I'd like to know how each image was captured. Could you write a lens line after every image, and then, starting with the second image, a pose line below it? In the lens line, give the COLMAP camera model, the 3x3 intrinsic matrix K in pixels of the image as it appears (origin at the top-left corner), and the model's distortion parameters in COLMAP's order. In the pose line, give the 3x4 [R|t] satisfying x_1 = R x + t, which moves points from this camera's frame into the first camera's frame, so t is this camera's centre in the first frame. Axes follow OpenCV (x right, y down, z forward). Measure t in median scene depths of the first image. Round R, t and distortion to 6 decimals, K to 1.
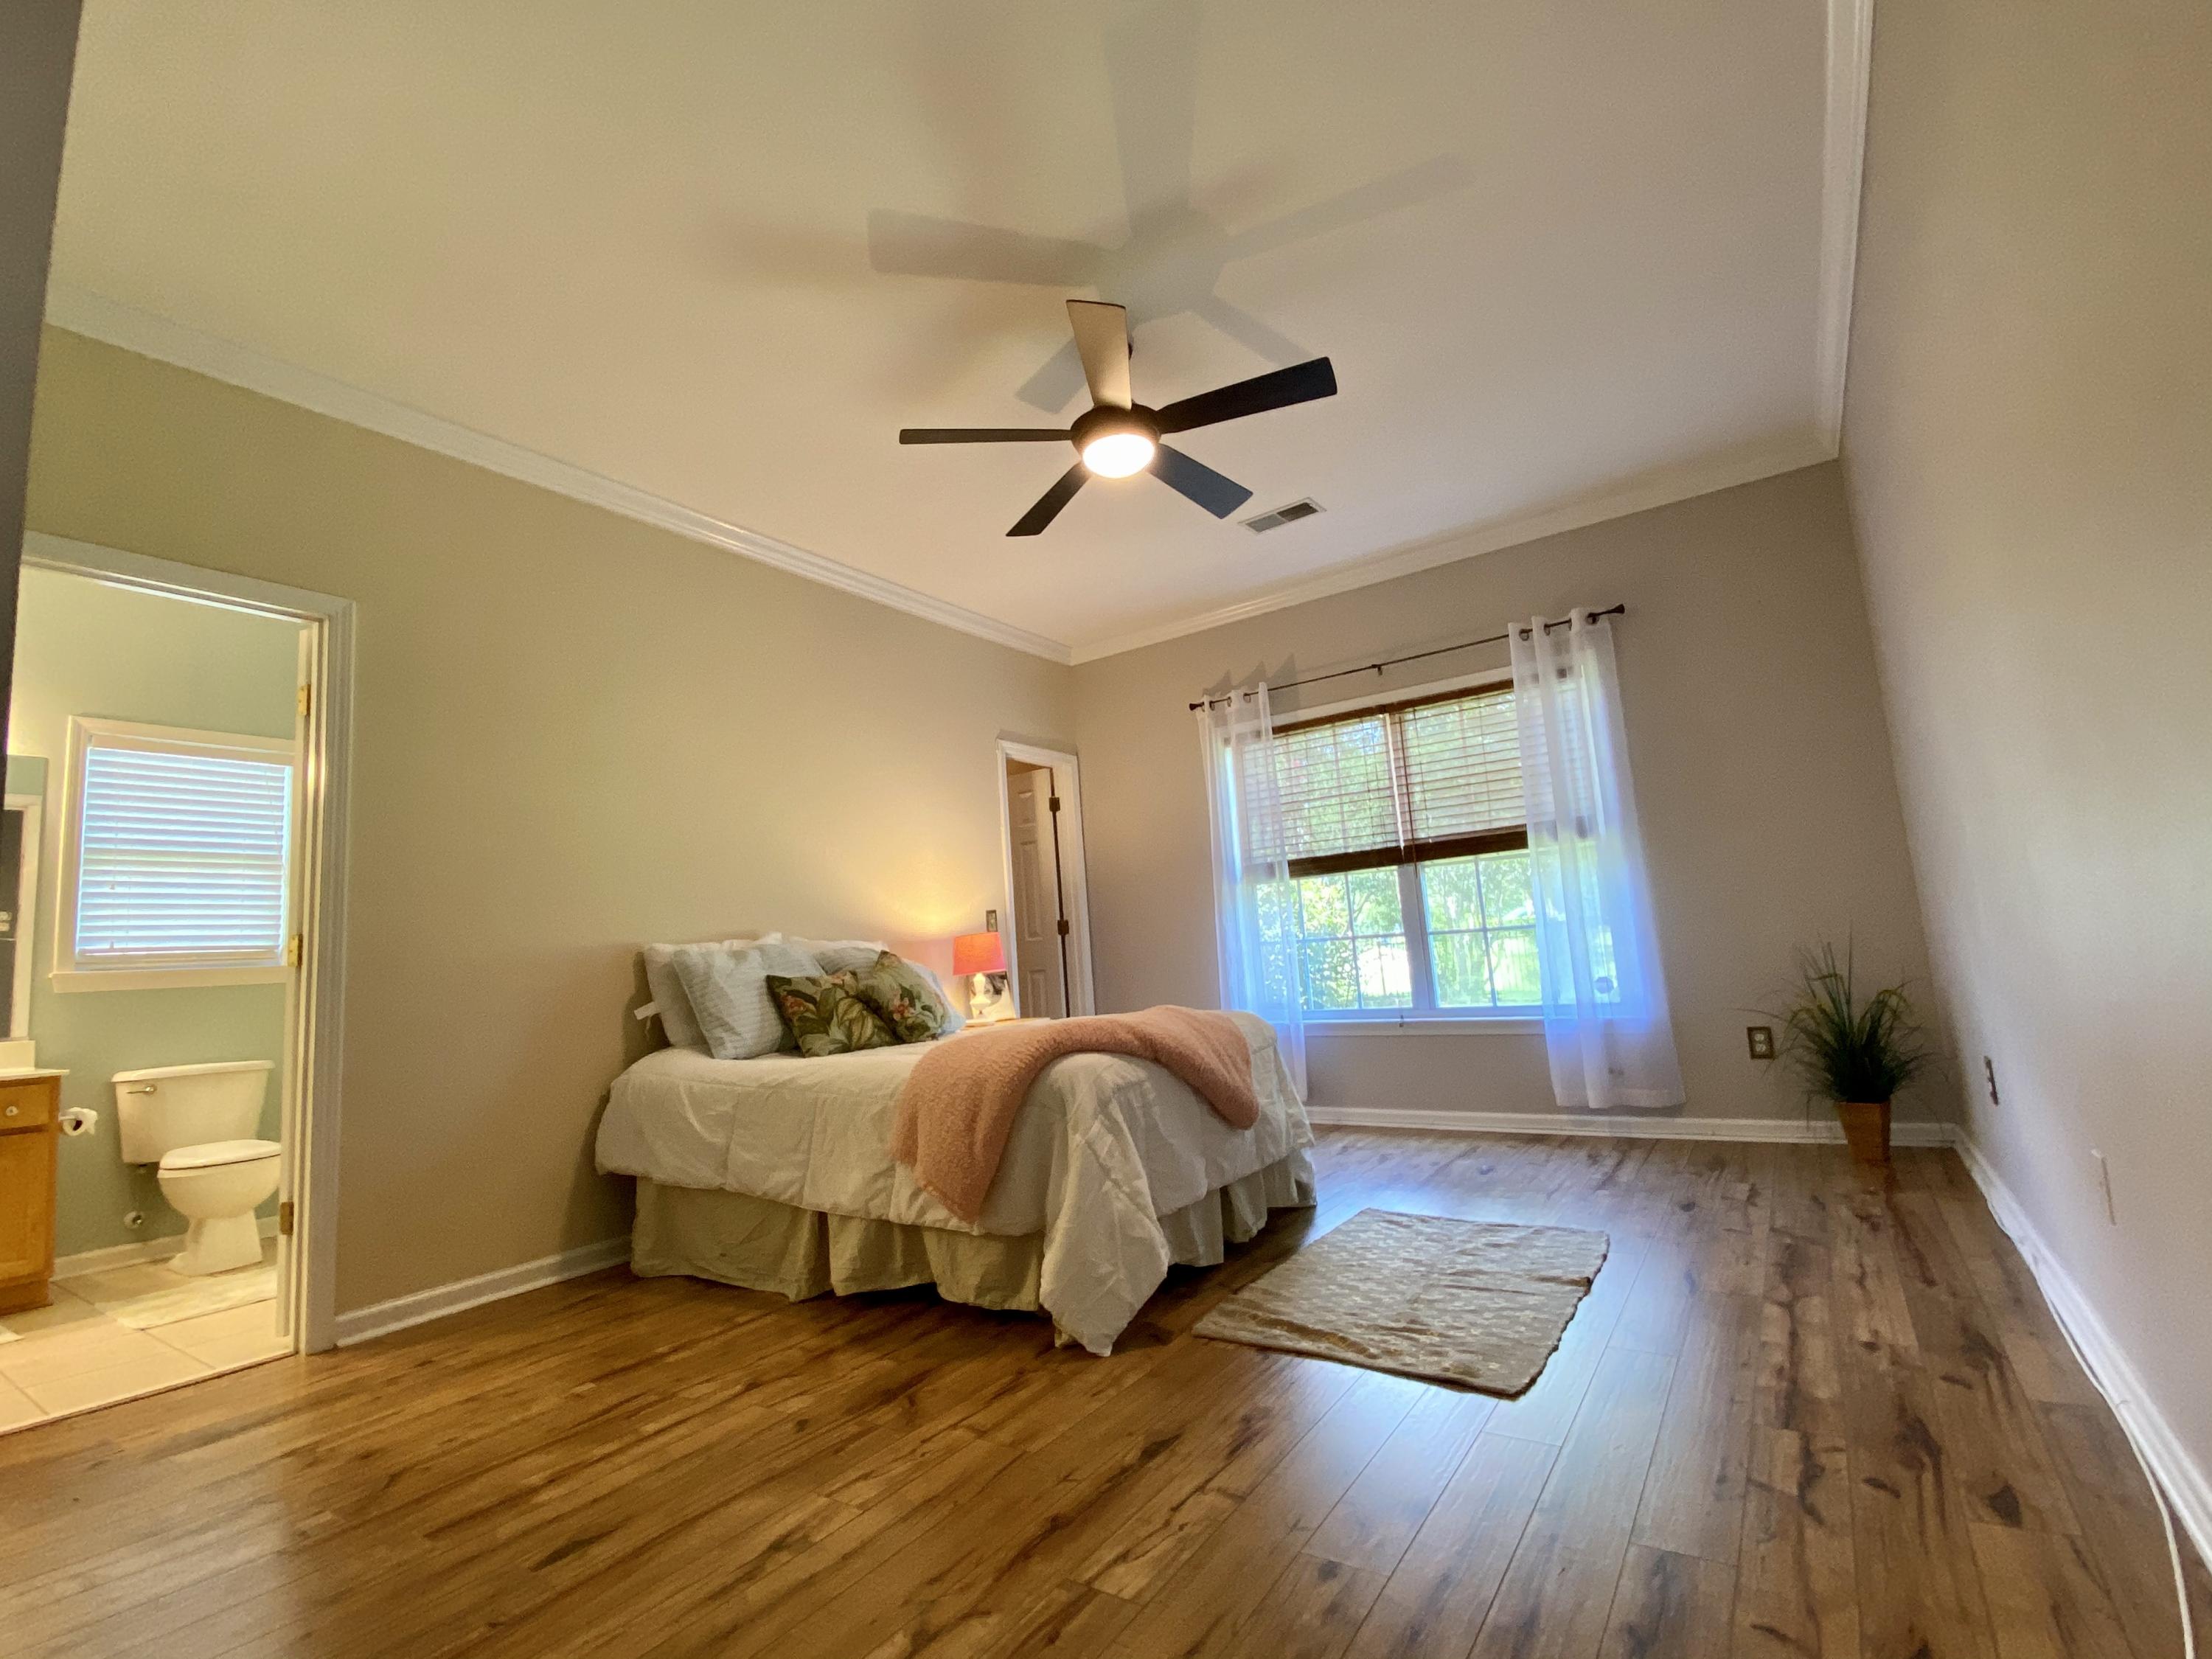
lens RADIAL K [[1013.2, 0, 1108.9], [0, 1013.2, 824.5], [0, 0, 1]] dist [0.029081, -0.025992]
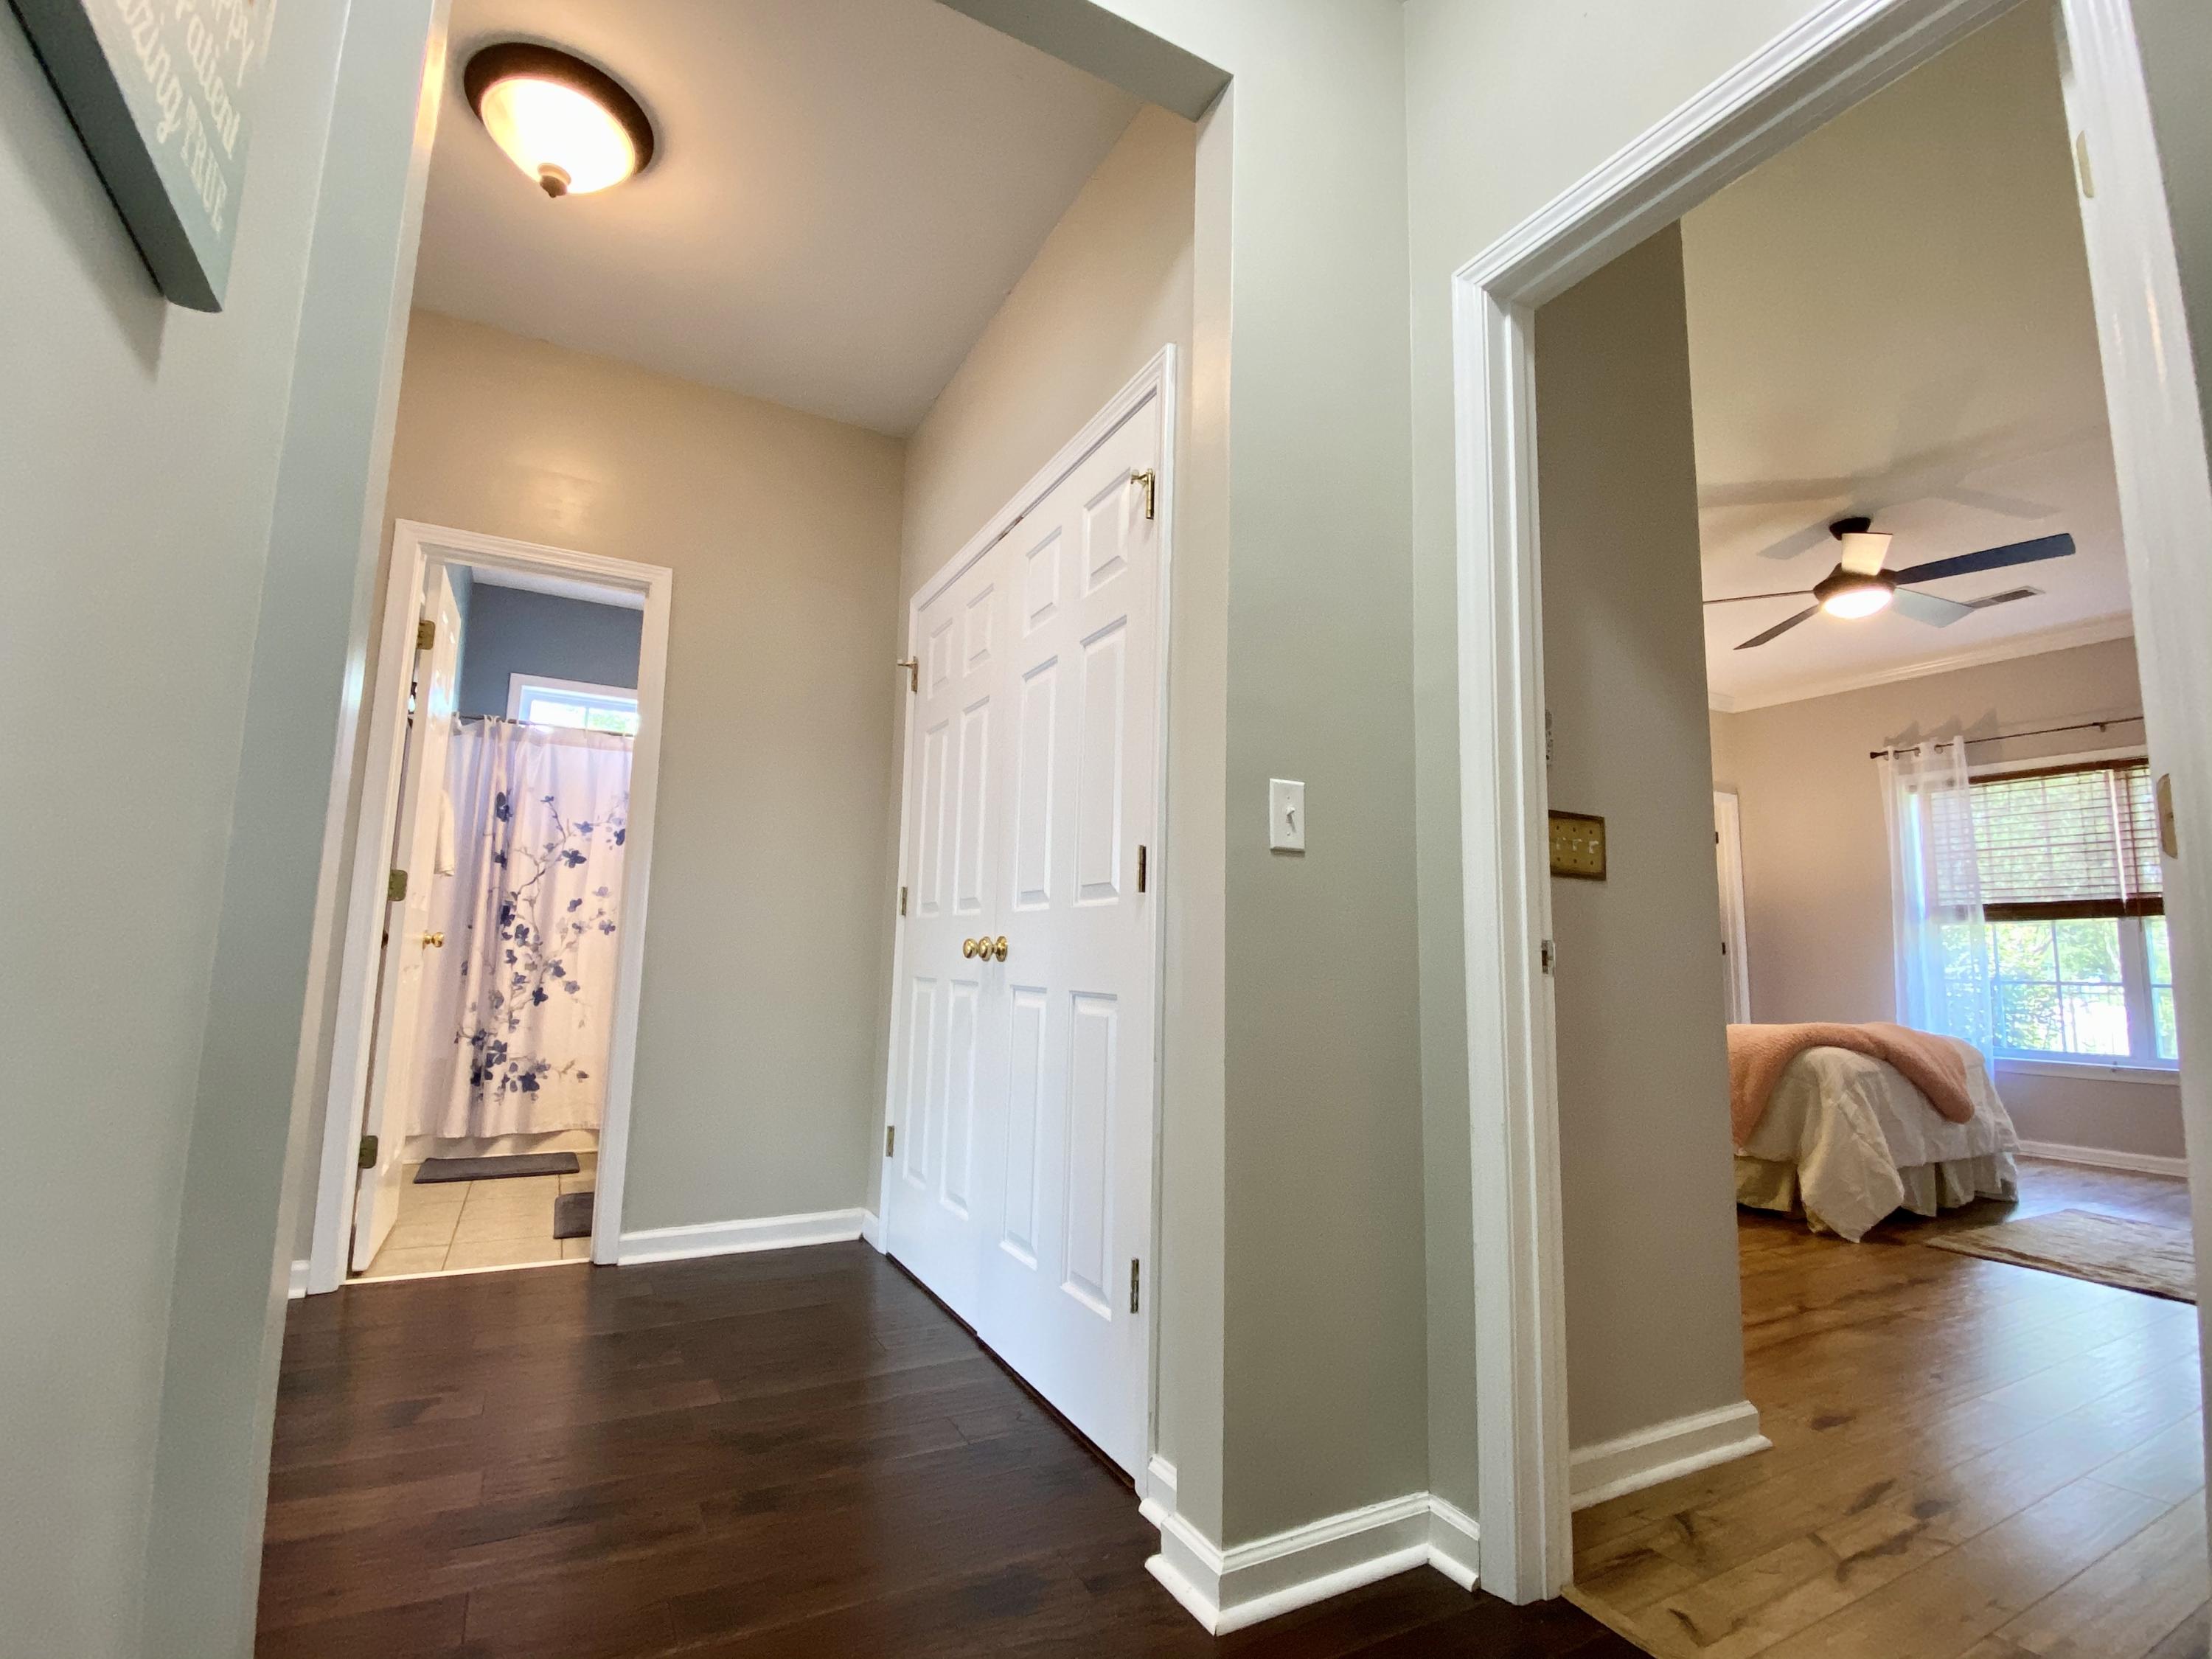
lens RADIAL K [[1013.2, 0, 1108.9], [0, 1013.2, 824.5], [0, 0, 1]] dist [0.029081, -0.025992]
pose [[0.877814, 0.032845, -0.477874, -0.197393], [-0.026123, 0.999444, 0.020709, -0.076798], [0.478288, -0.005695, 0.878184, -0.626623]]
